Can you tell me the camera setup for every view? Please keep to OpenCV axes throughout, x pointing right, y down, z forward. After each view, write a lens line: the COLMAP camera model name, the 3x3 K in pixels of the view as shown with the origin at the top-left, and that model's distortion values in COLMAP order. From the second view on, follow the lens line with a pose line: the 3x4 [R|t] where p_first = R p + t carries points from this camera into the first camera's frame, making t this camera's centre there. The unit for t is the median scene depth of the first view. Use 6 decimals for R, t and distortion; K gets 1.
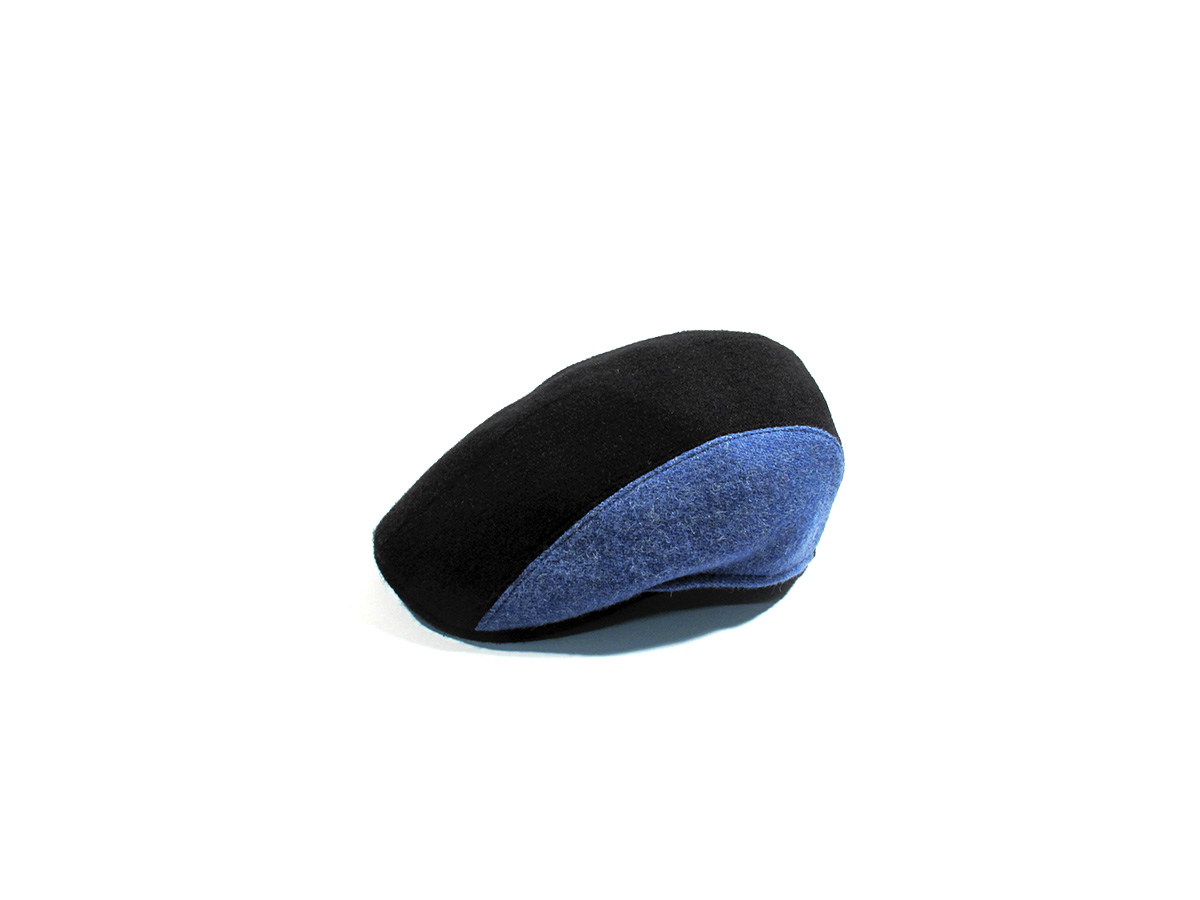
lens RADIAL K [[1182.5, 0, 598.6], [0, 1182.5, 451.2], [0, 0, 1]] dist [-0.002592, 0.000000]
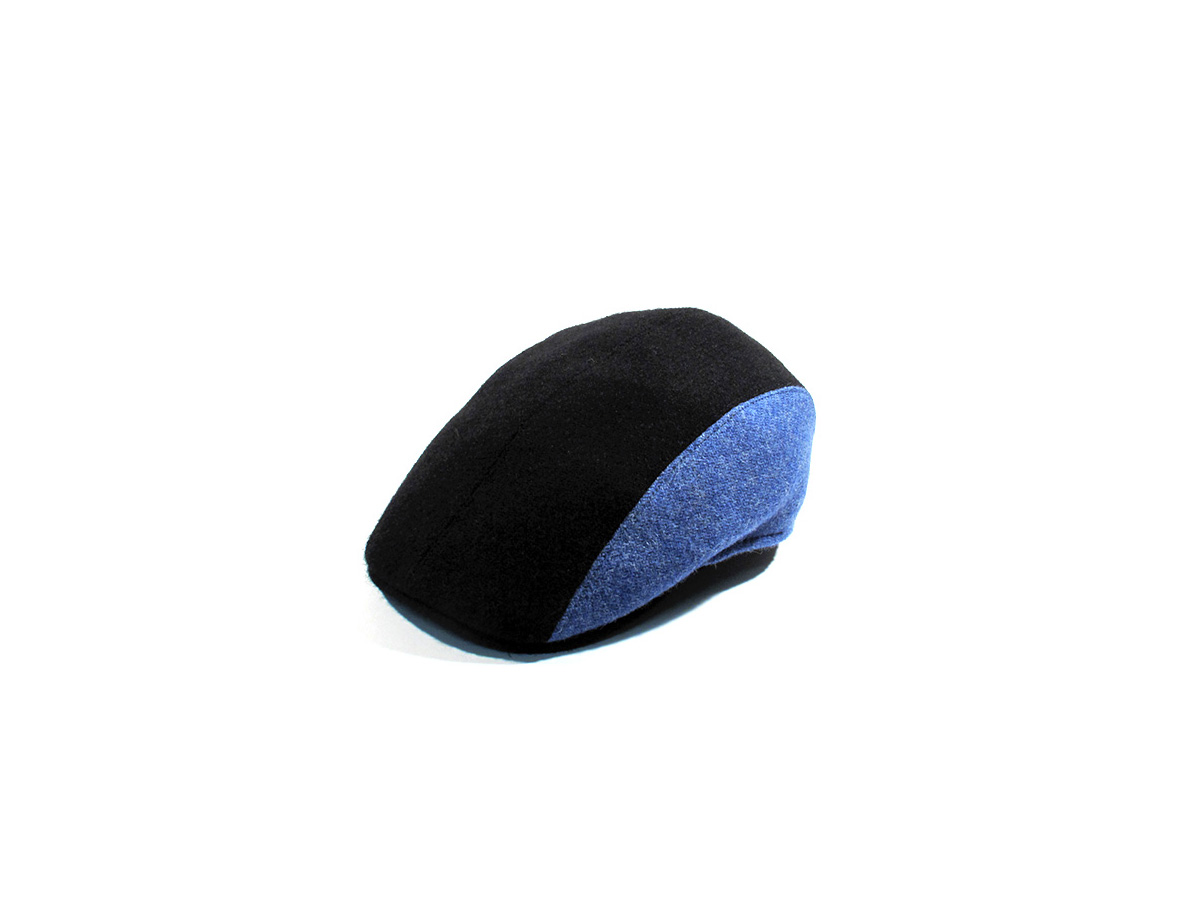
lens RADIAL K [[1182.5, 0, 598.4], [0, 1182.5, 449.6], [0, 0, 1]] dist [-0.002592, 0.000000]
pose [[0.905426, -0.158999, 0.393603, -0.427626], [0.155070, 0.987010, 0.041996, -0.038630], [-0.395168, 0.023011, 0.918321, 0.093728]]
